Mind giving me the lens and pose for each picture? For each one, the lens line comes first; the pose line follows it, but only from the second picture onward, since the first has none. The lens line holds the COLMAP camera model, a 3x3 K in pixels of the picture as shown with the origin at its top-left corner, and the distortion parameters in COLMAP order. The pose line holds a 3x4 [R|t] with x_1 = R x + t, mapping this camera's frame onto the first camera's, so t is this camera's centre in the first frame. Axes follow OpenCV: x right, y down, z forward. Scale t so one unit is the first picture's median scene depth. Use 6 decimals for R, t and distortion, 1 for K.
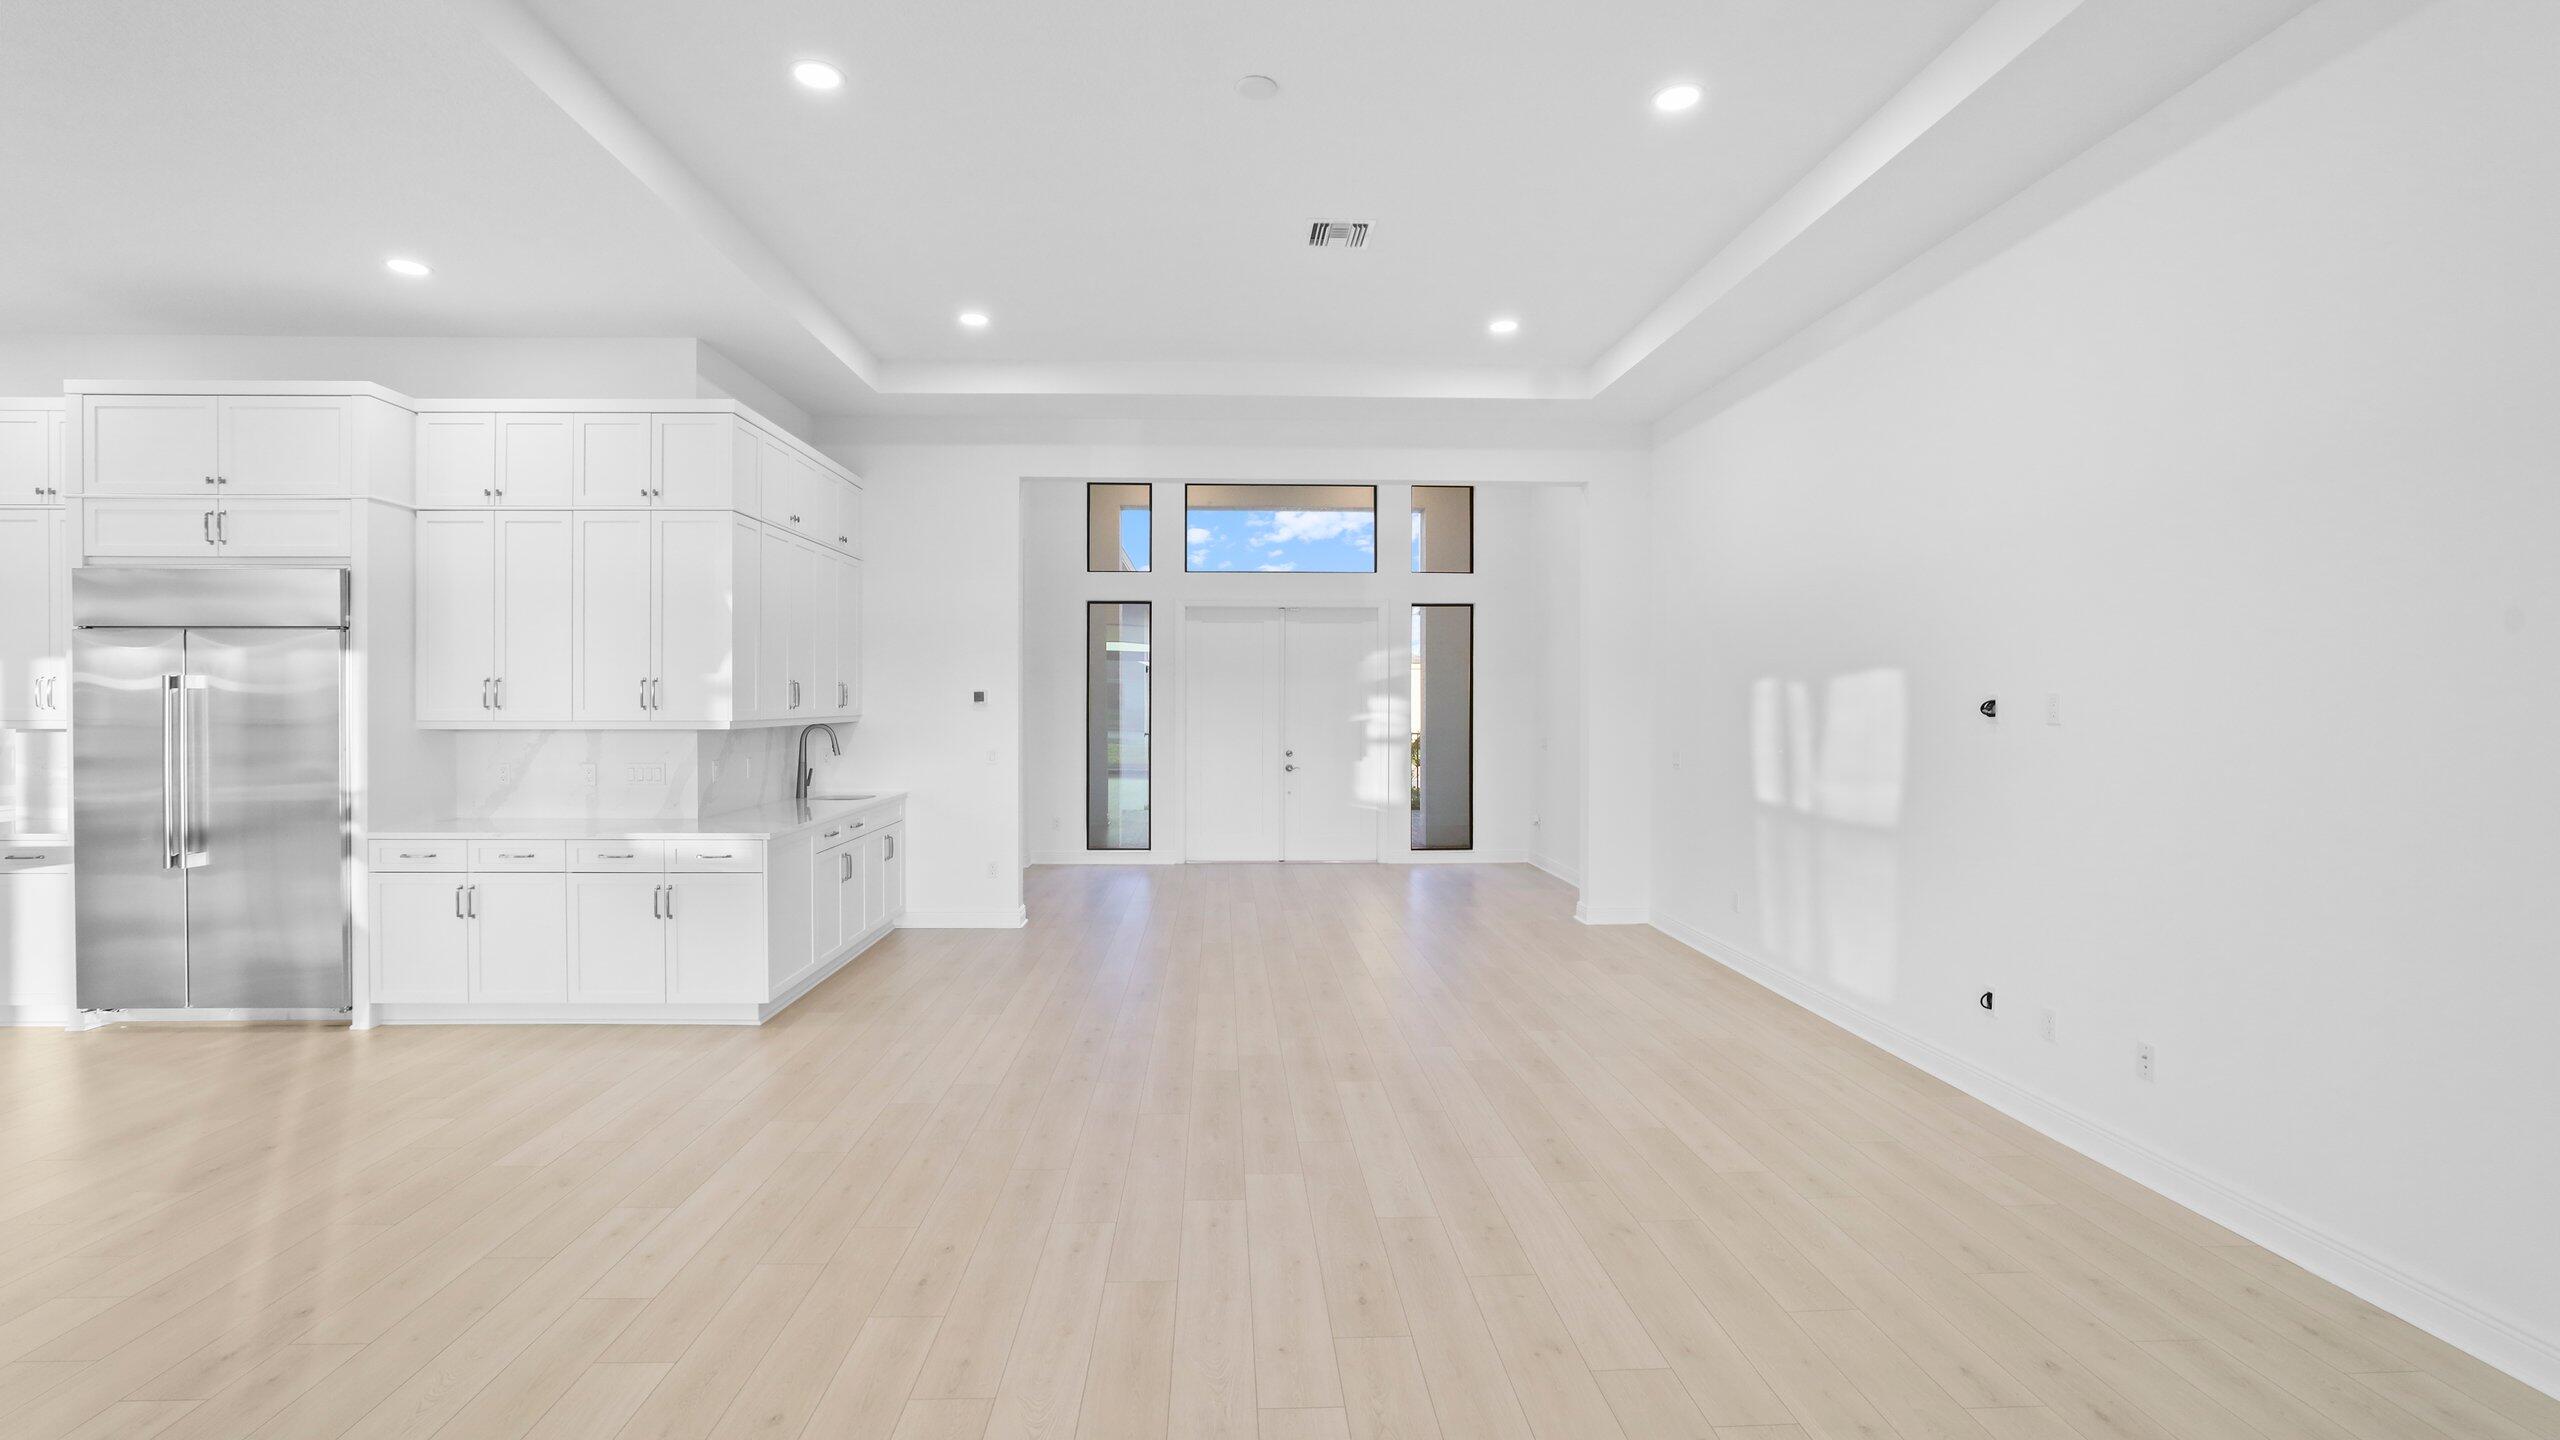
lens RADIAL K [[1125.4, 0, 1258.3], [0, 1125.4, 704.7], [0, 0, 1]] dist [-0.026395, 0.008178]
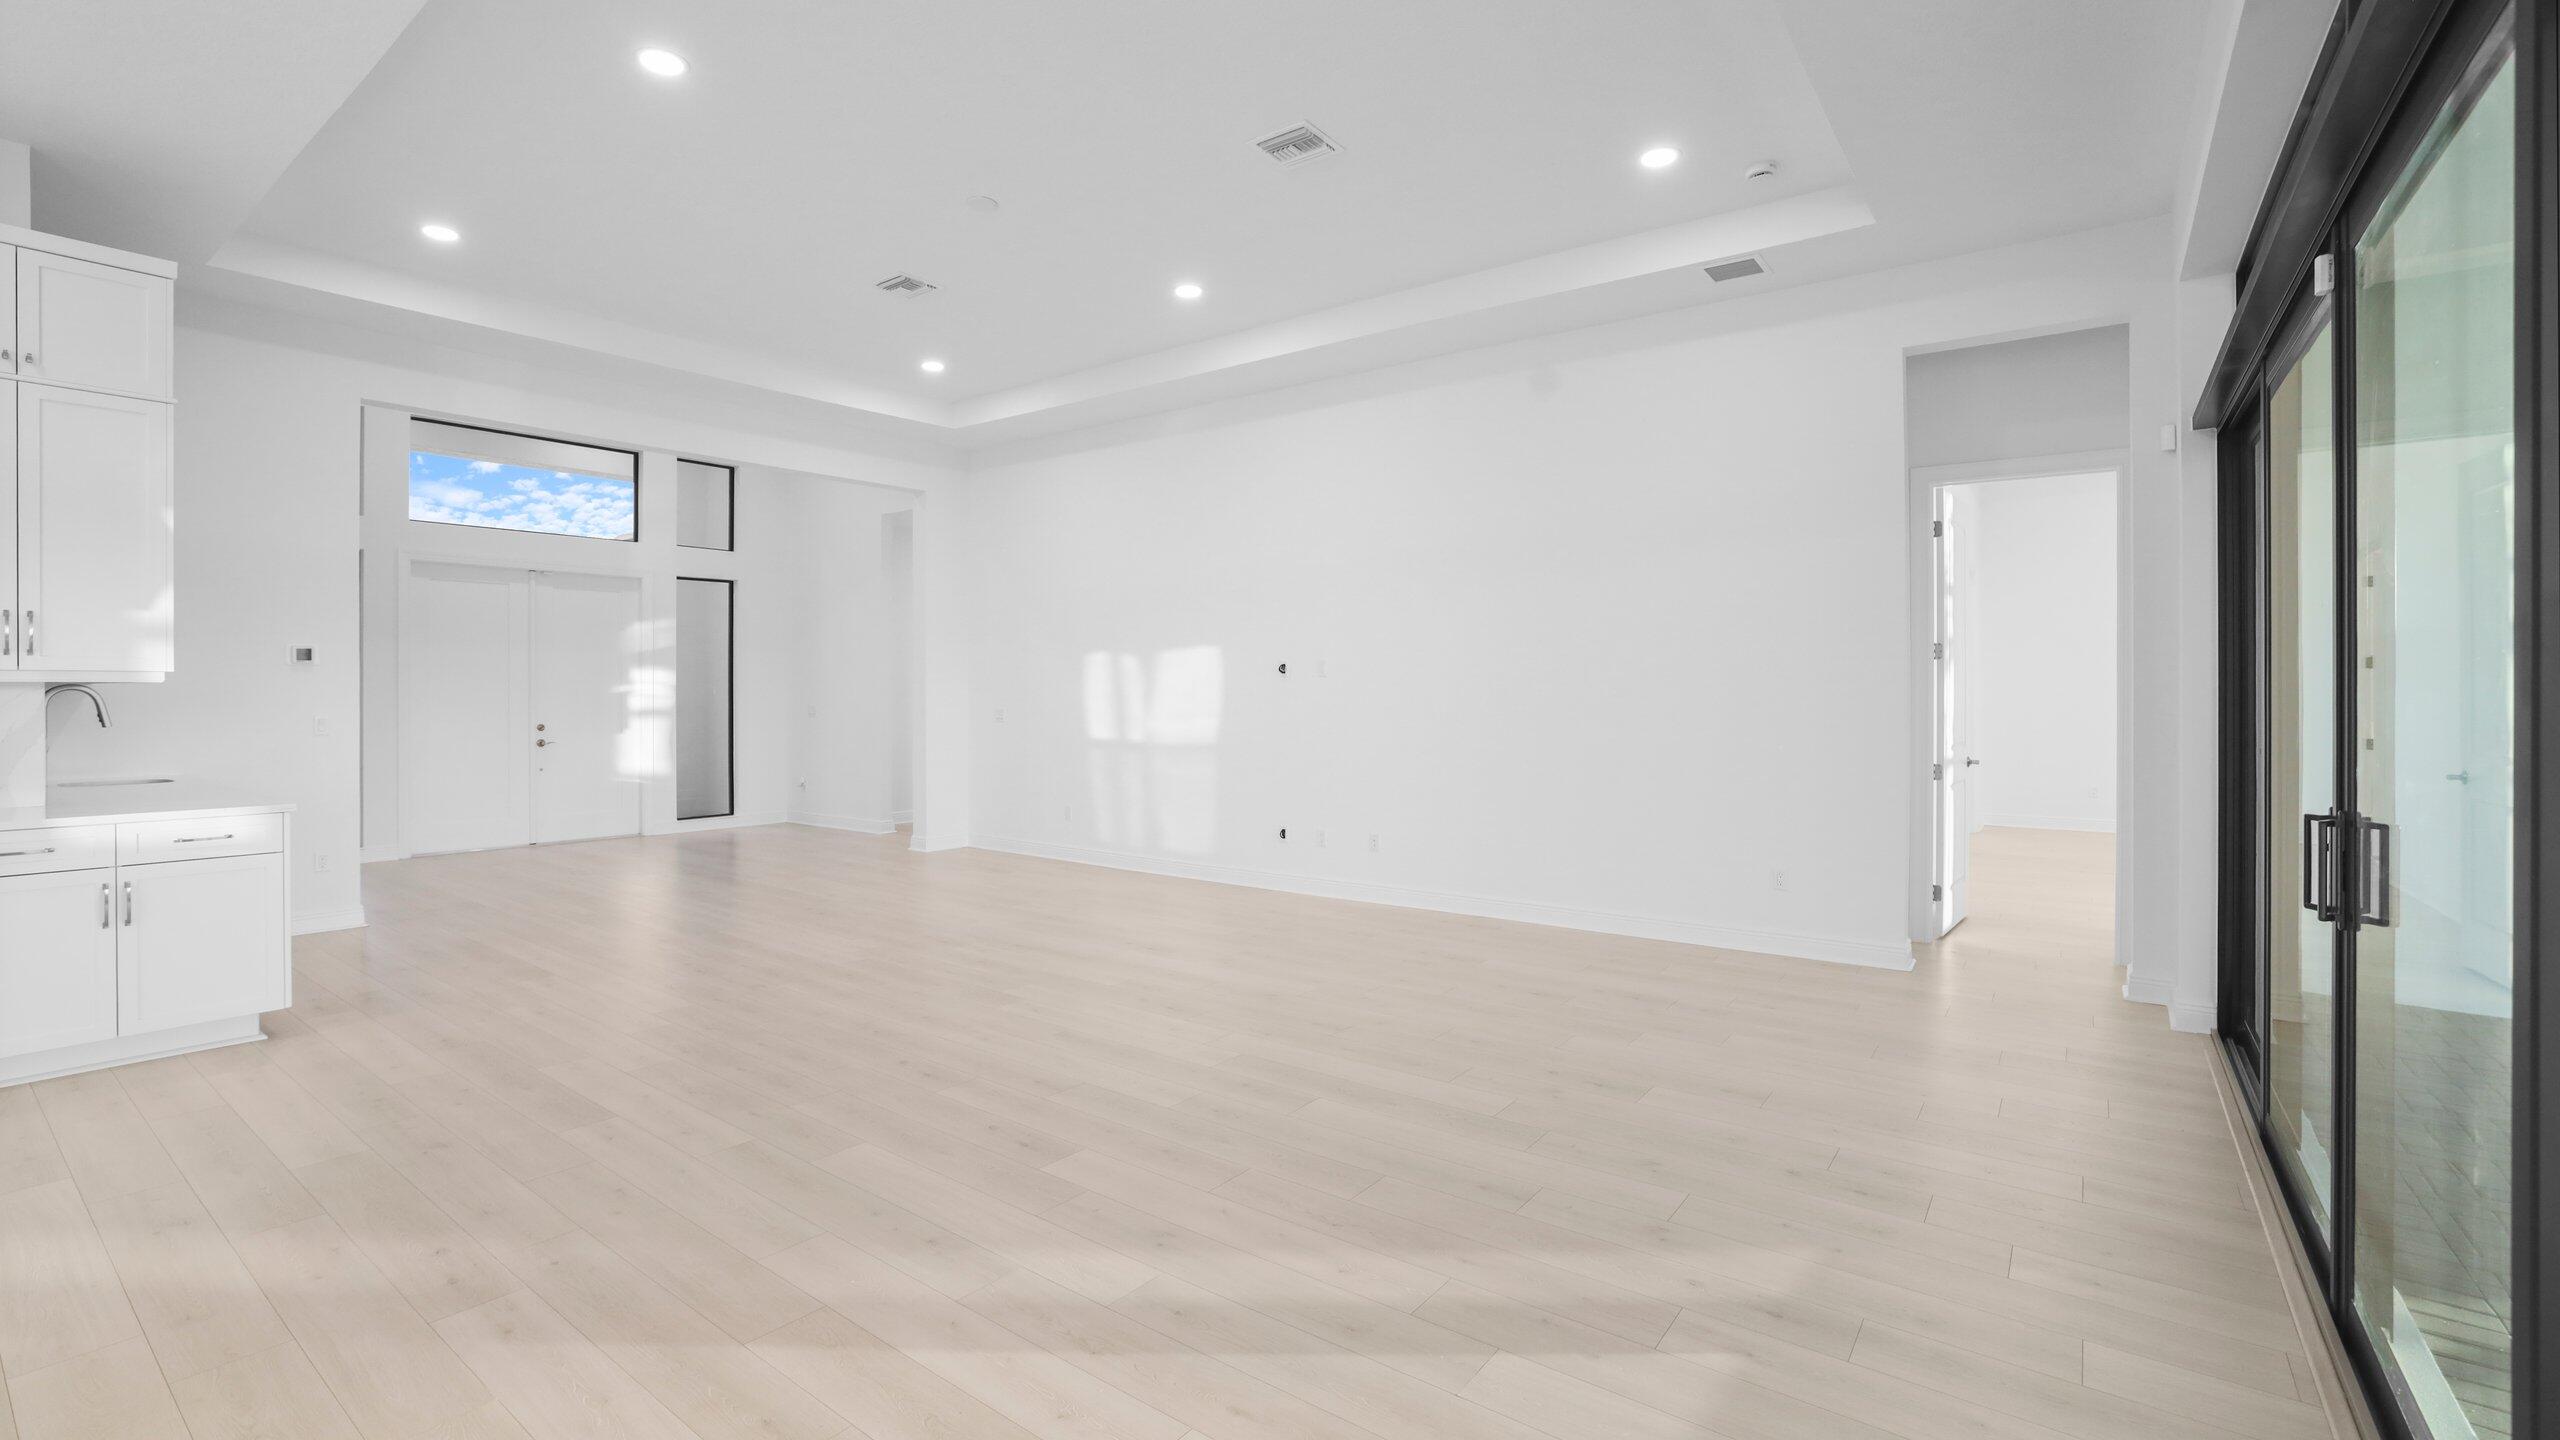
lens RADIAL K [[1125.4, 0, 1276.5], [0, 1125.4, 695.1], [0, 0, 1]] dist [-0.026395, 0.008178]
pose [[0.625912, -0.004977, 0.779878, -0.591197], [0.004652, 0.999986, 0.002648, 0.032519], [-0.779880, 0.001970, 0.625927, -0.091228]]
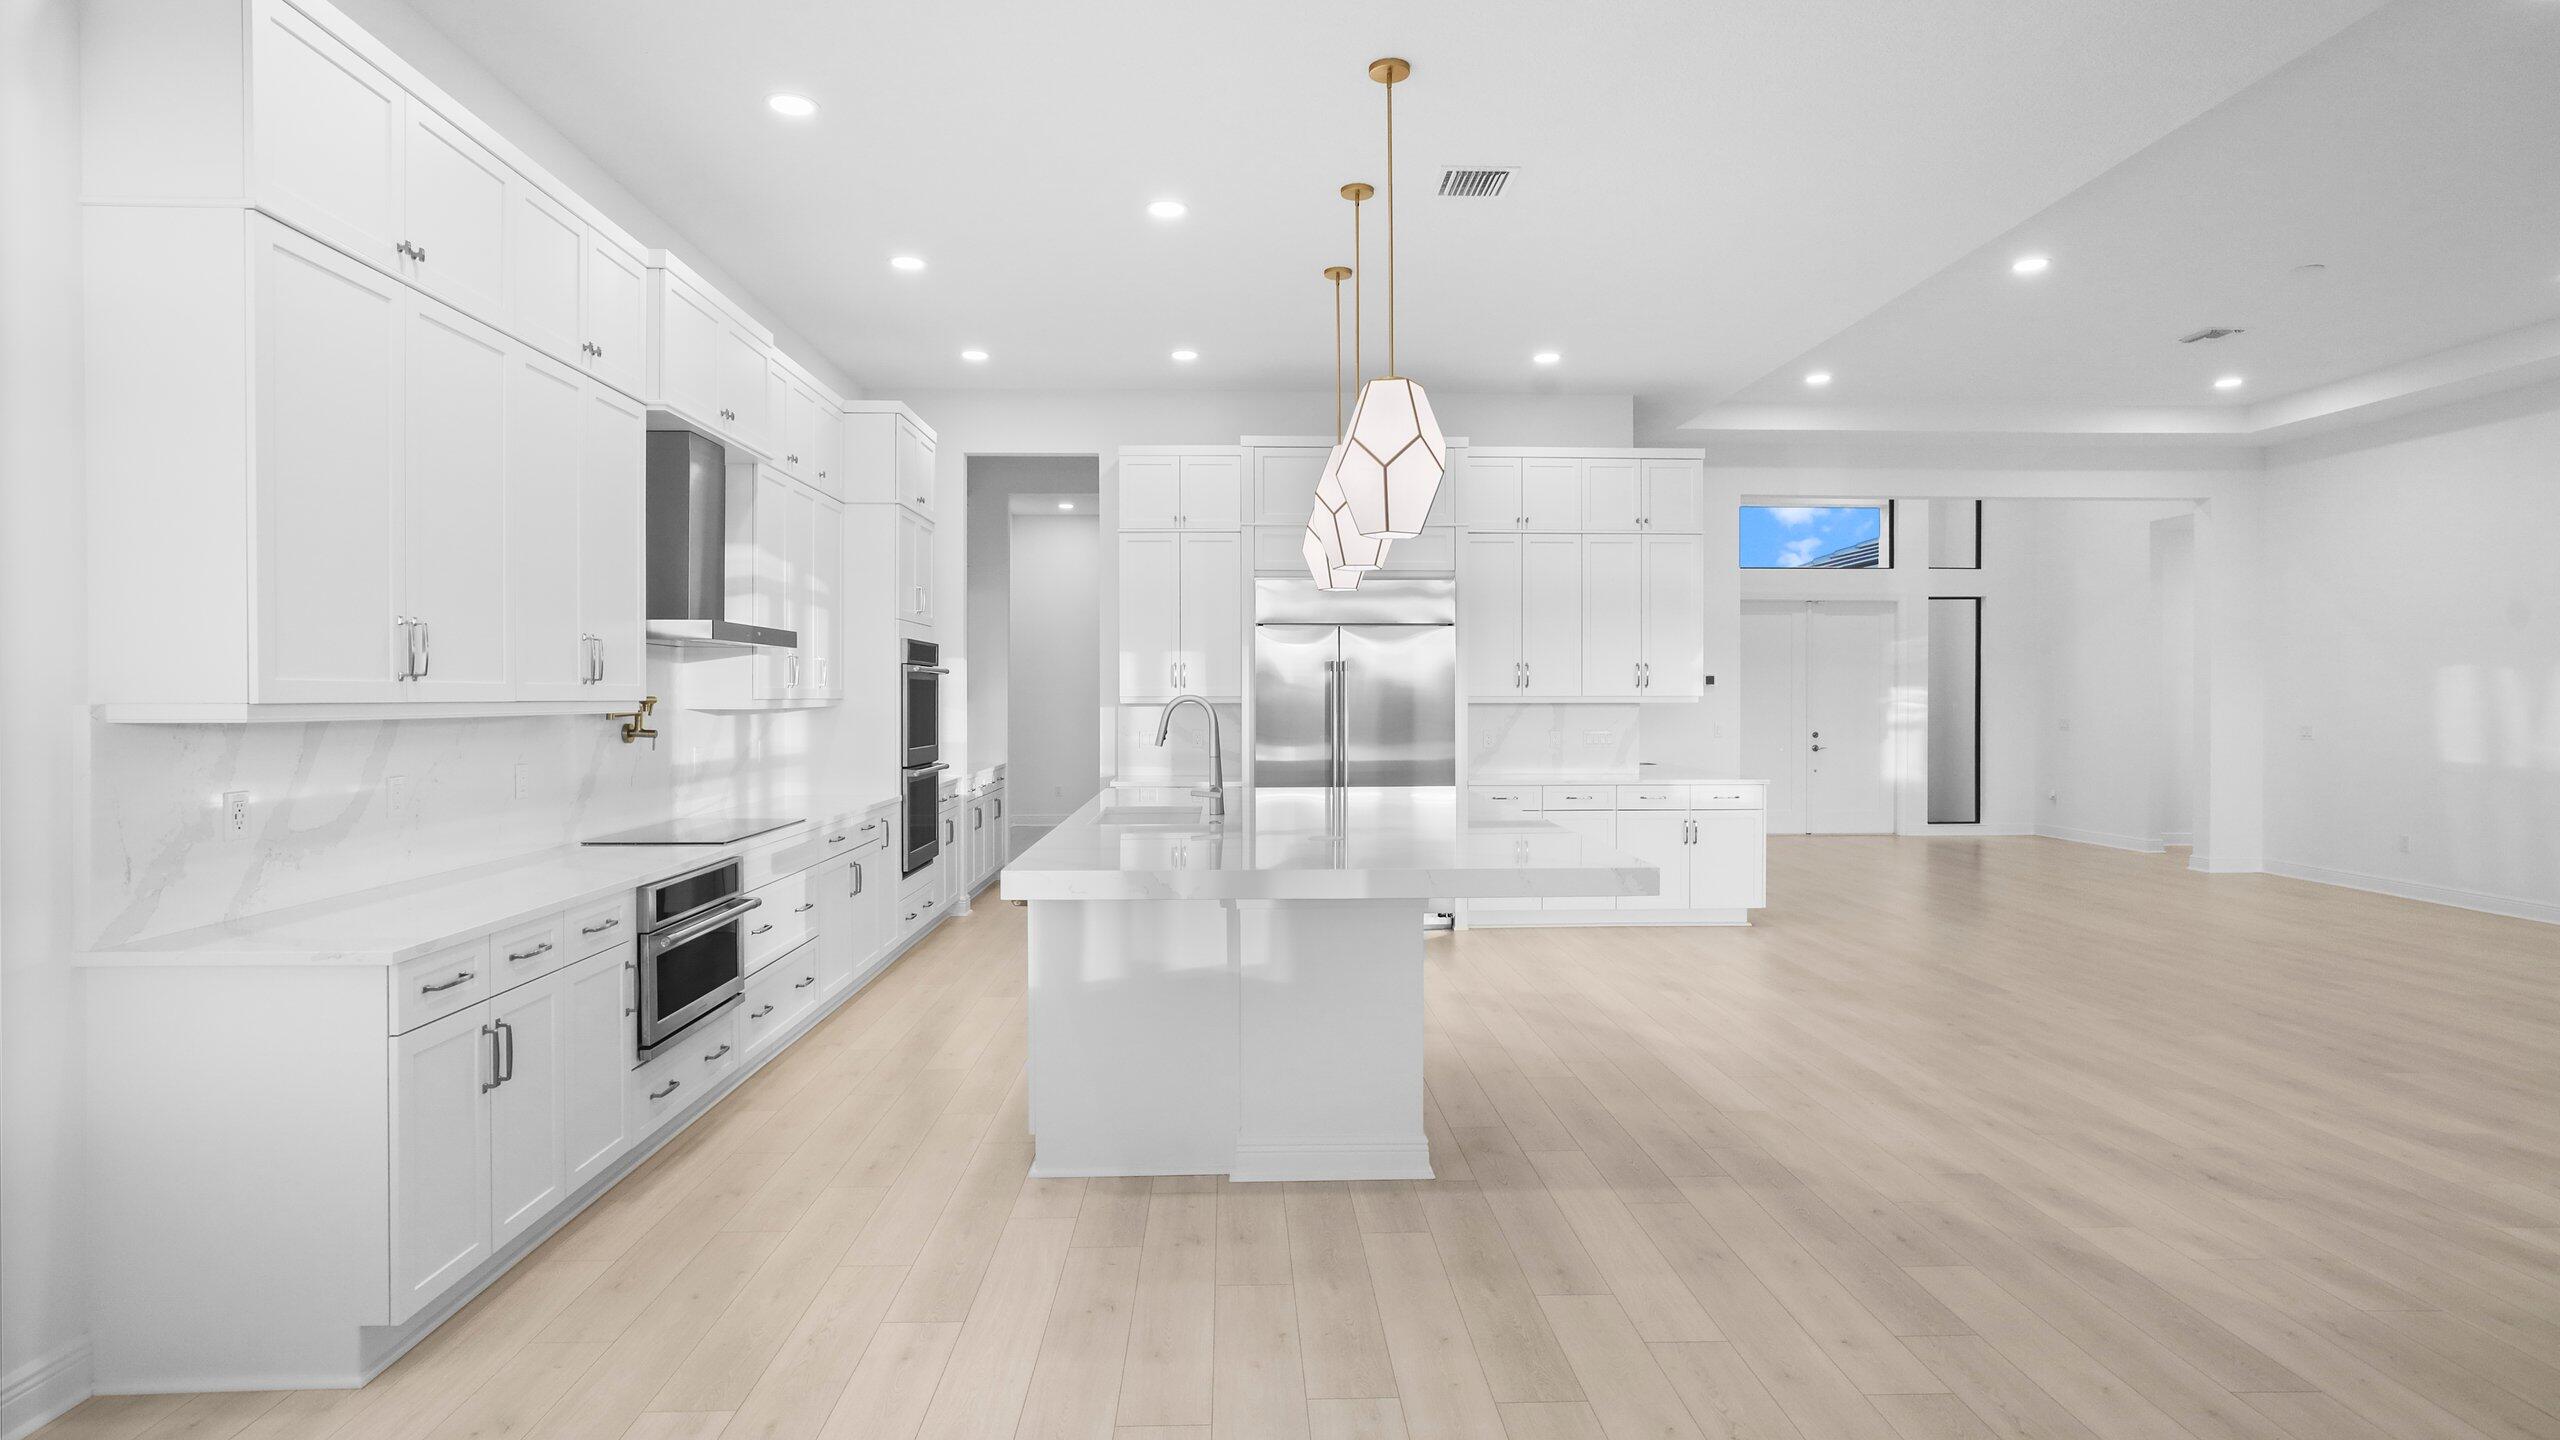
lens RADIAL K [[1329.0, 0, 1272.6], [0, 1329.0, 699.8], [0, 0, 1]] dist [0.003971, 0.001289]
pose [[0.999906, -0.001033, 0.013681, -0.993771], [0.001048, 0.999999, -0.001090, 0.019764], [-0.013680, 0.001104, 0.999906, -0.540191]]
